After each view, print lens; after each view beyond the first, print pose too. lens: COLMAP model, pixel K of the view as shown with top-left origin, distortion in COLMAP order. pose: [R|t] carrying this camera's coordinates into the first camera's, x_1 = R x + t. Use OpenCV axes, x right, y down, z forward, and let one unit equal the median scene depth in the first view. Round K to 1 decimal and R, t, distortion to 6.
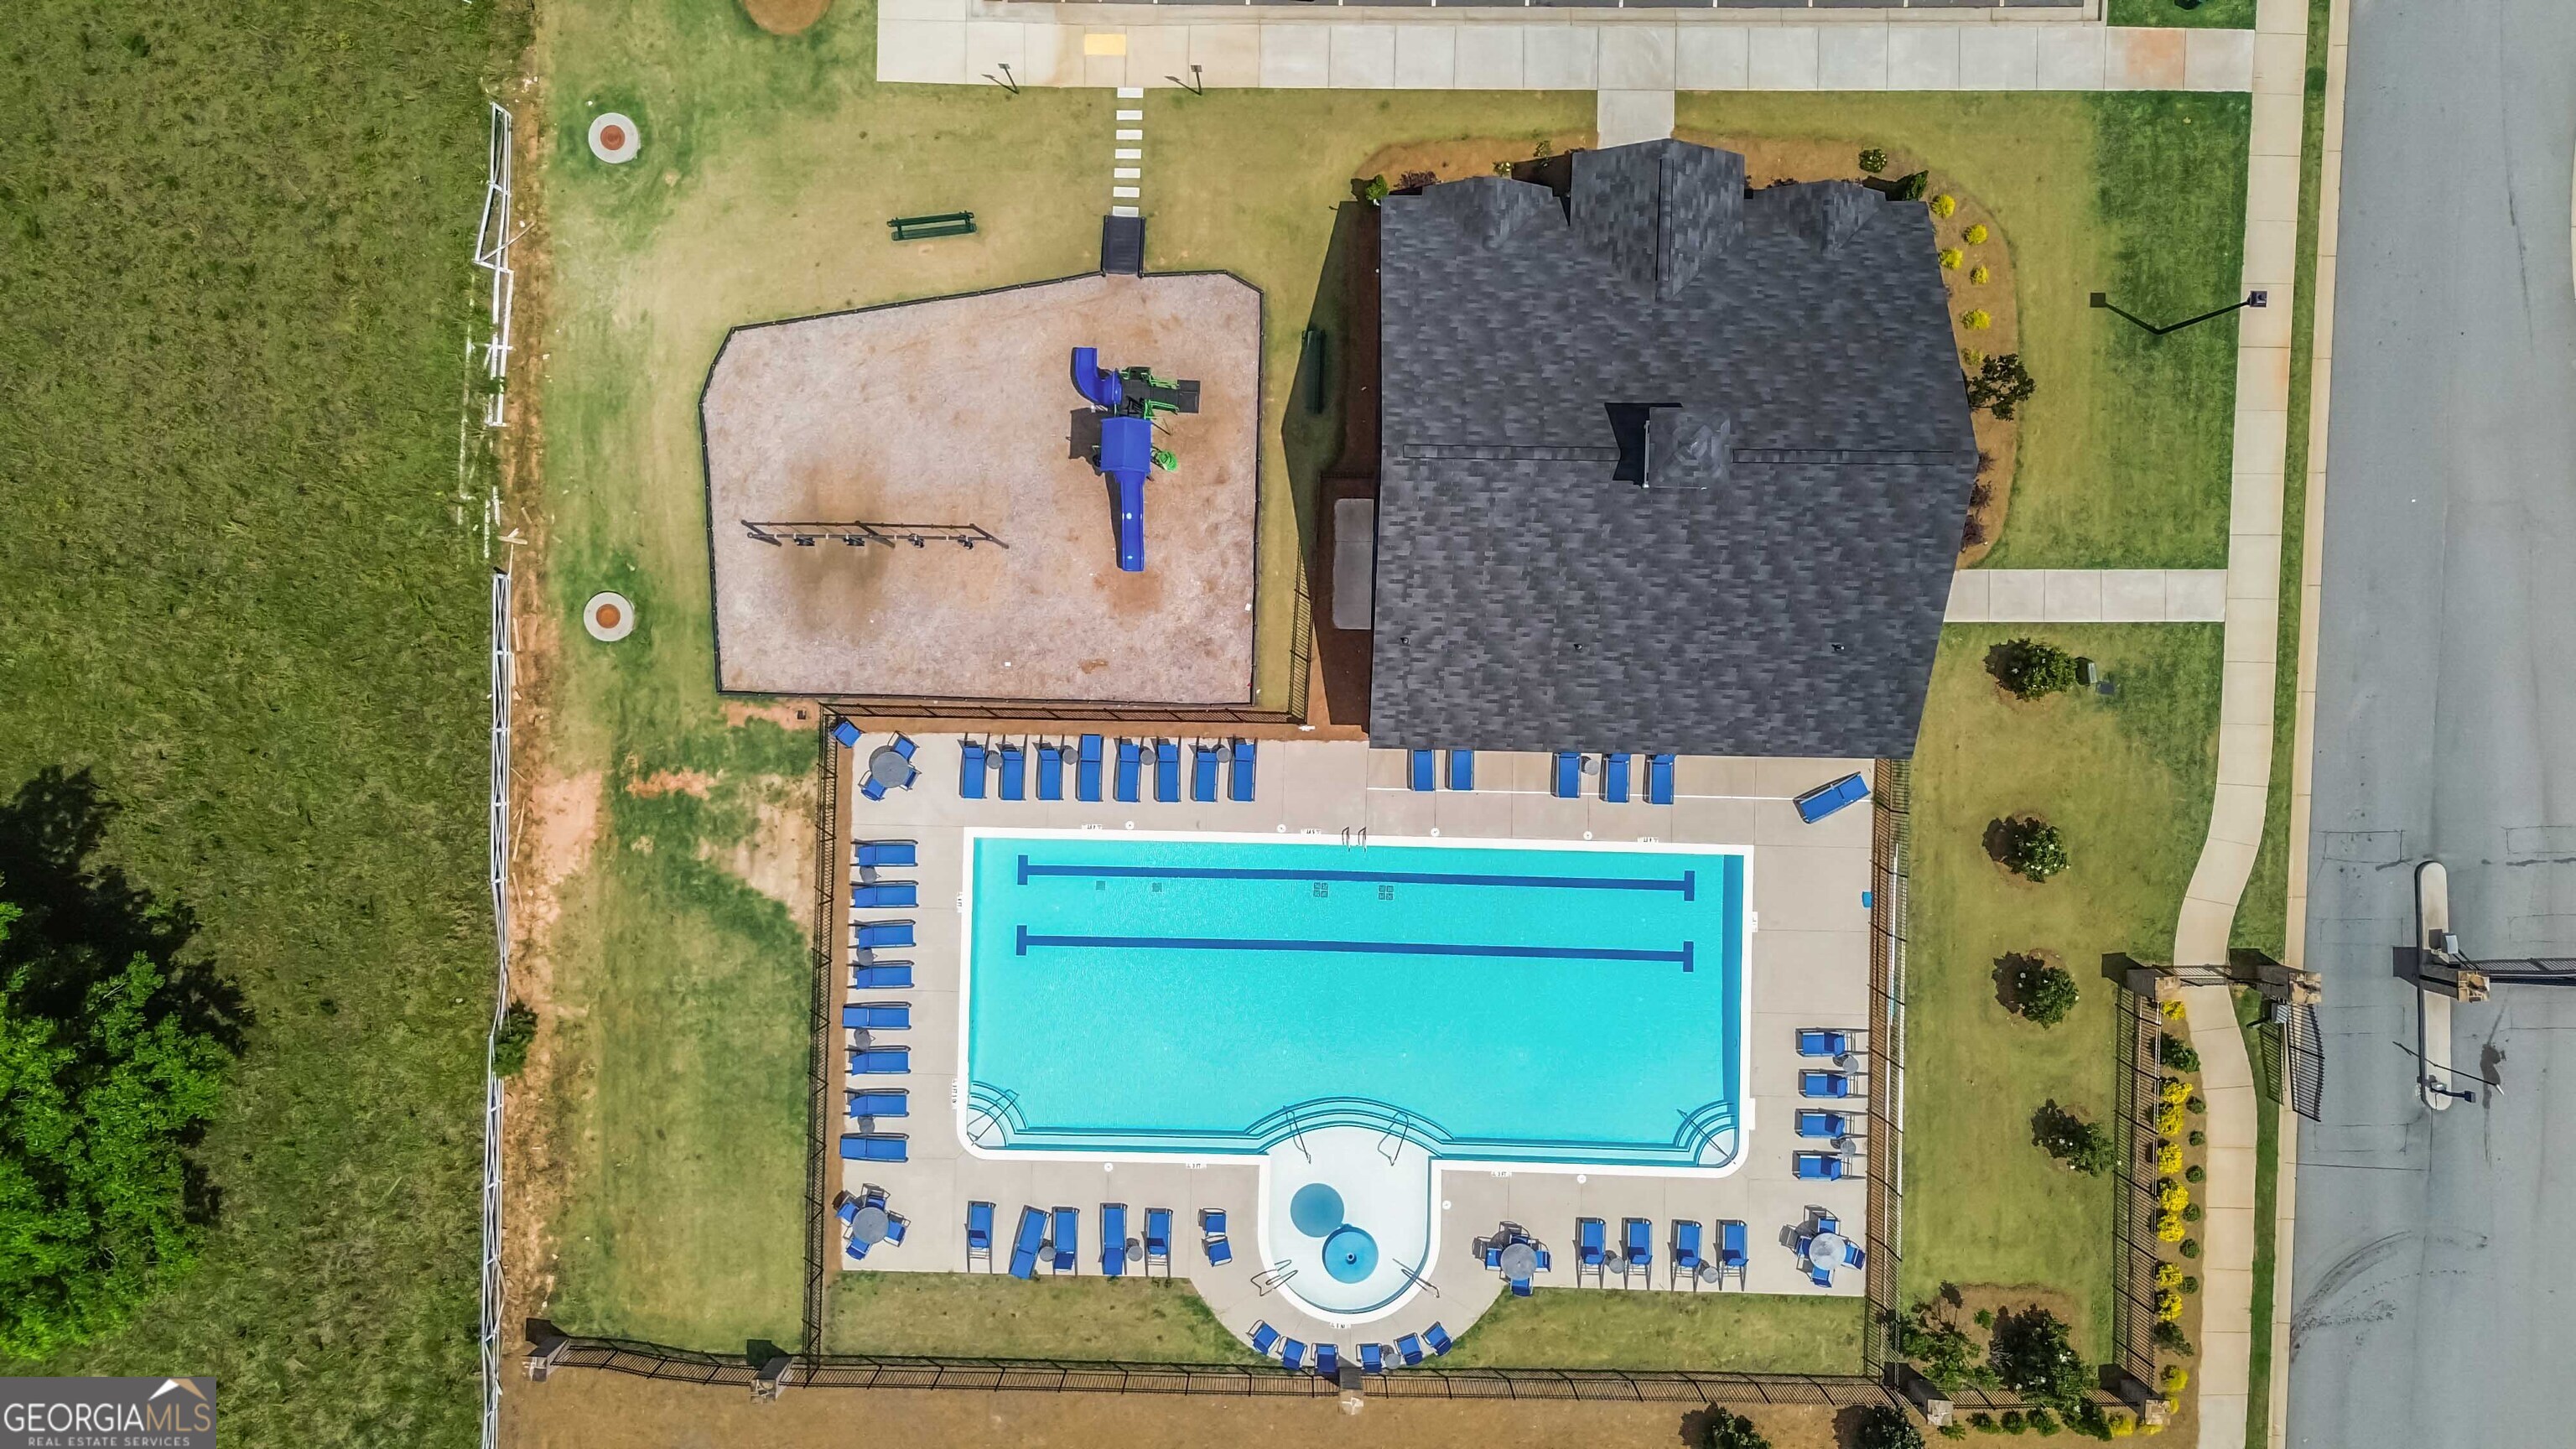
lens RADIAL K [[1809.0, 0, 1282.1], [0, 1809.0, 696.2], [0, 0, 1]] dist [0.024169, -0.001798]
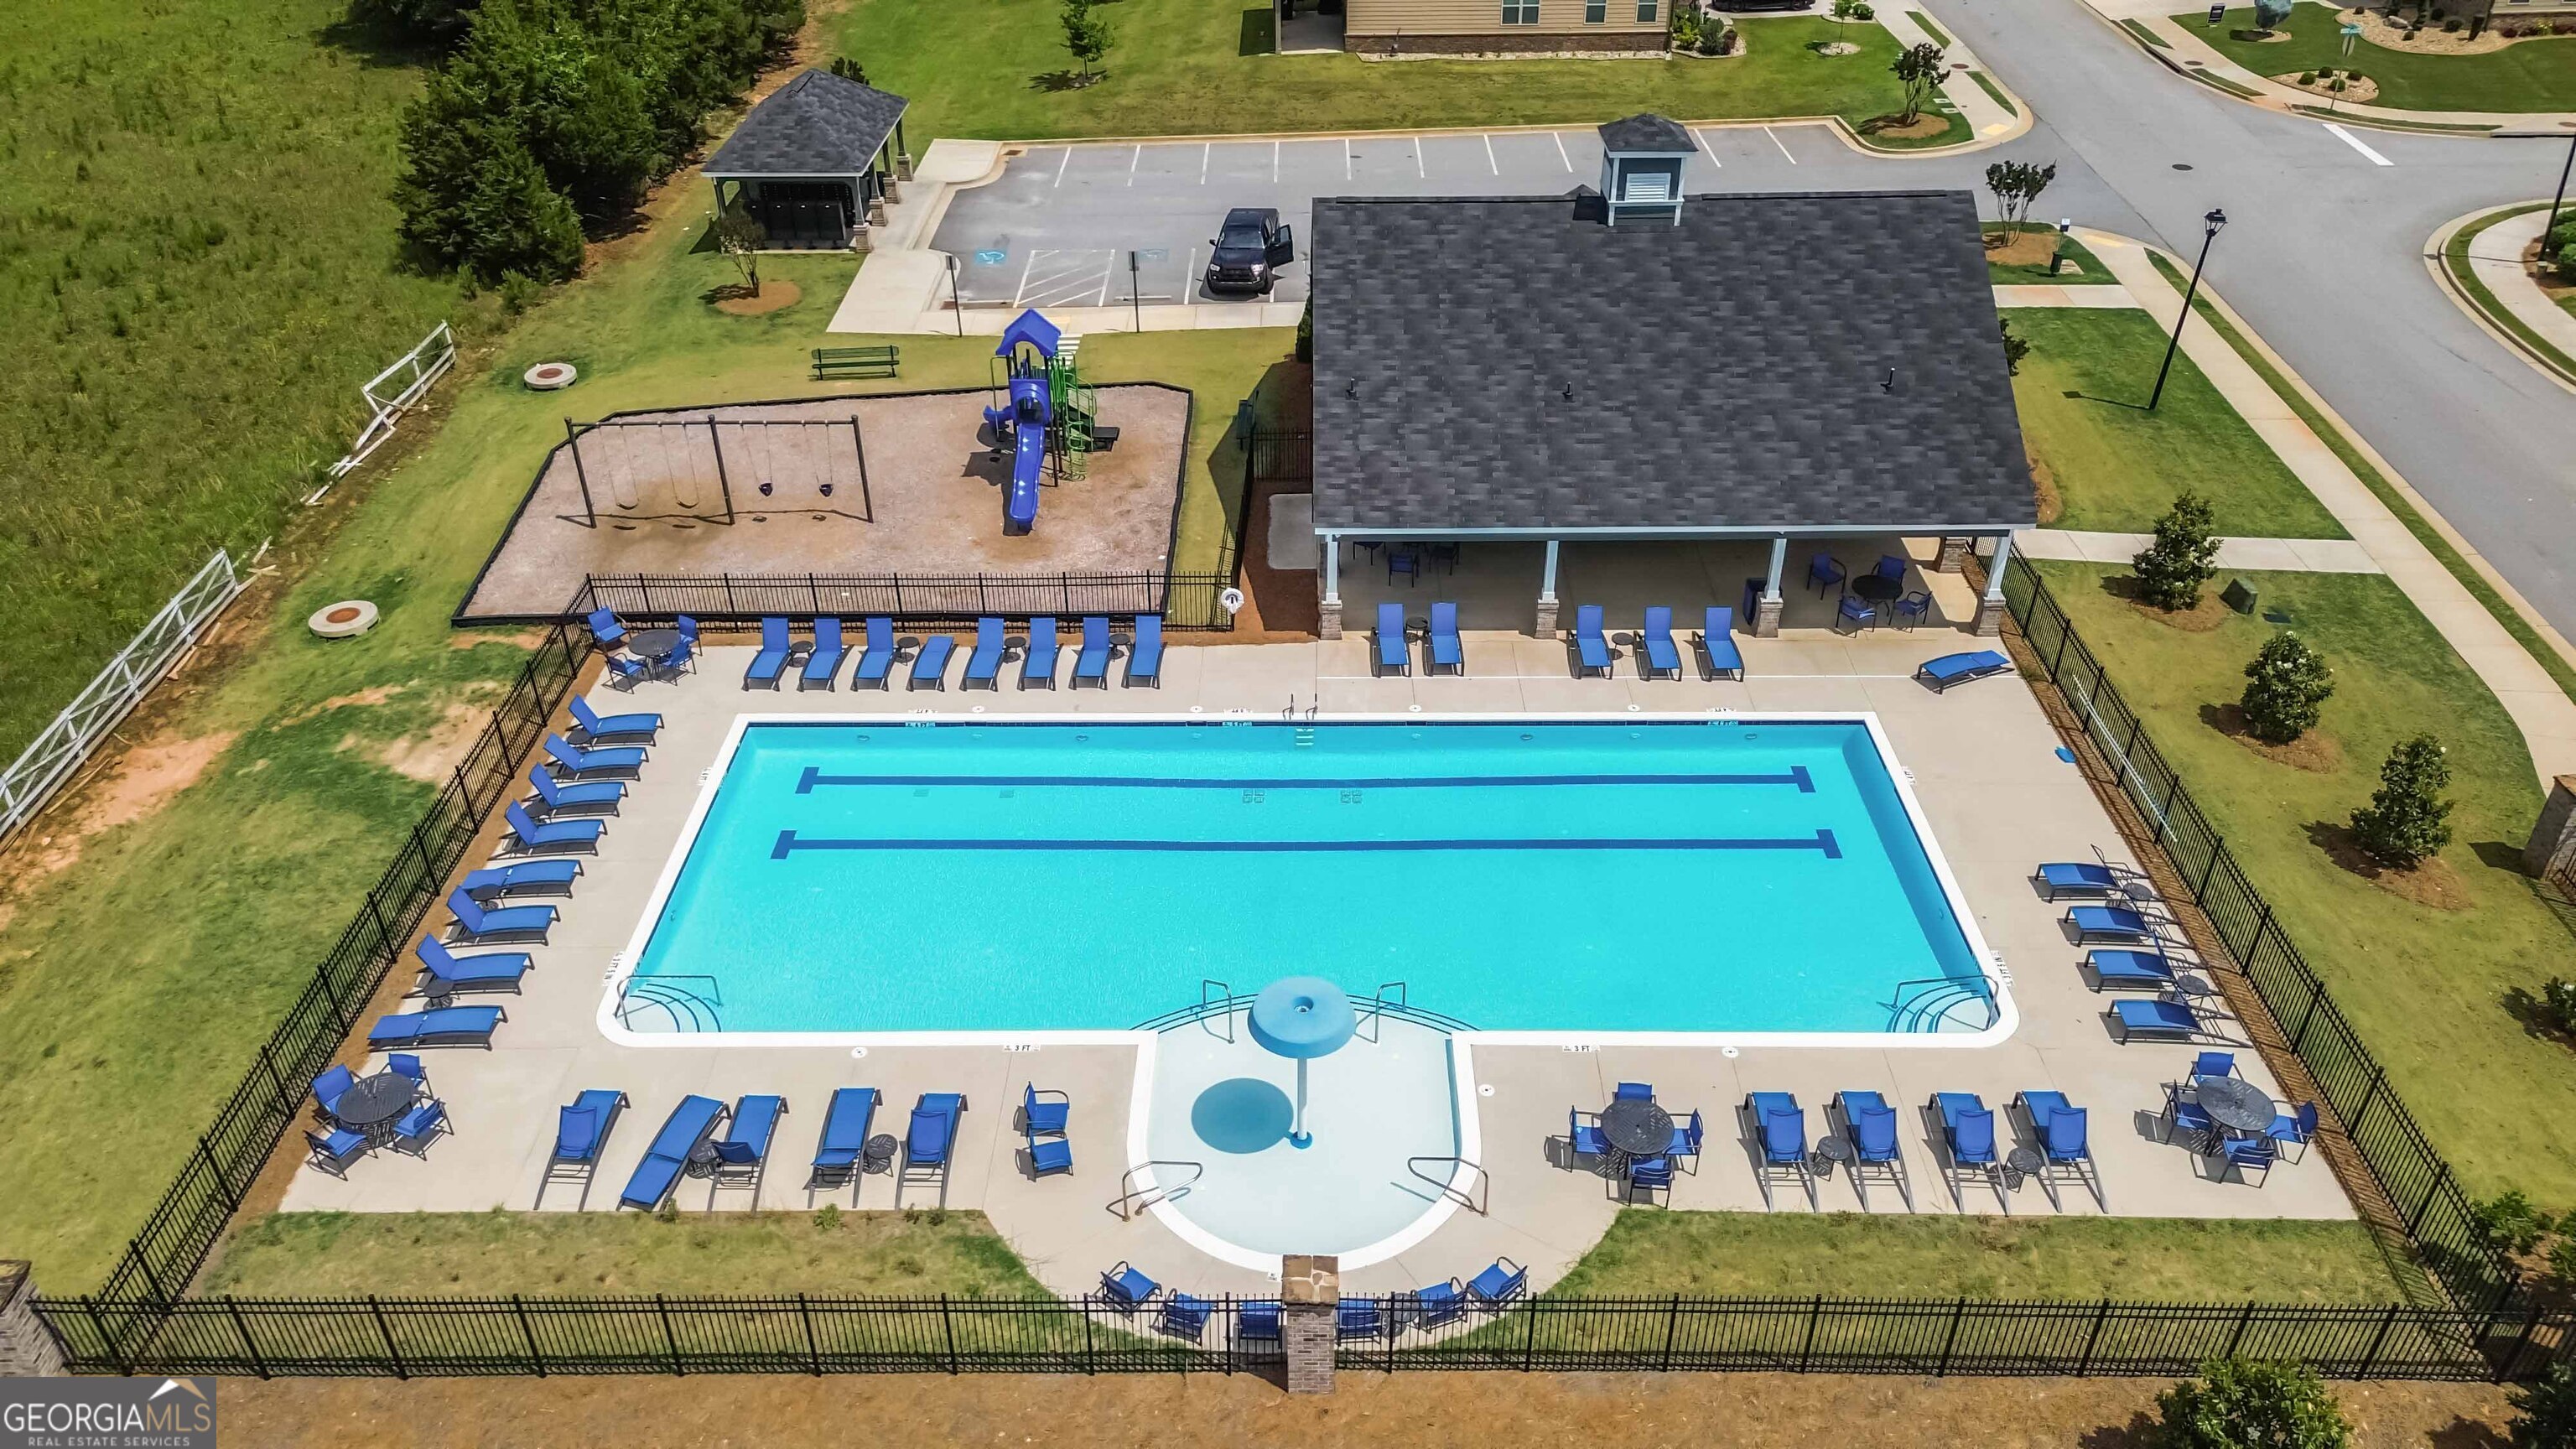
lens RADIAL K [[1809.0, 0, 1282.1], [0, 1809.0, 696.2], [0, 0, 1]] dist [0.024169, -0.001798]
pose [[0.999907, 0.000118, 0.013663, 0.023811], [0.011257, 0.559615, -0.828677, 0.656662], [-0.007744, 0.828753, 0.559561, 0.610640]]
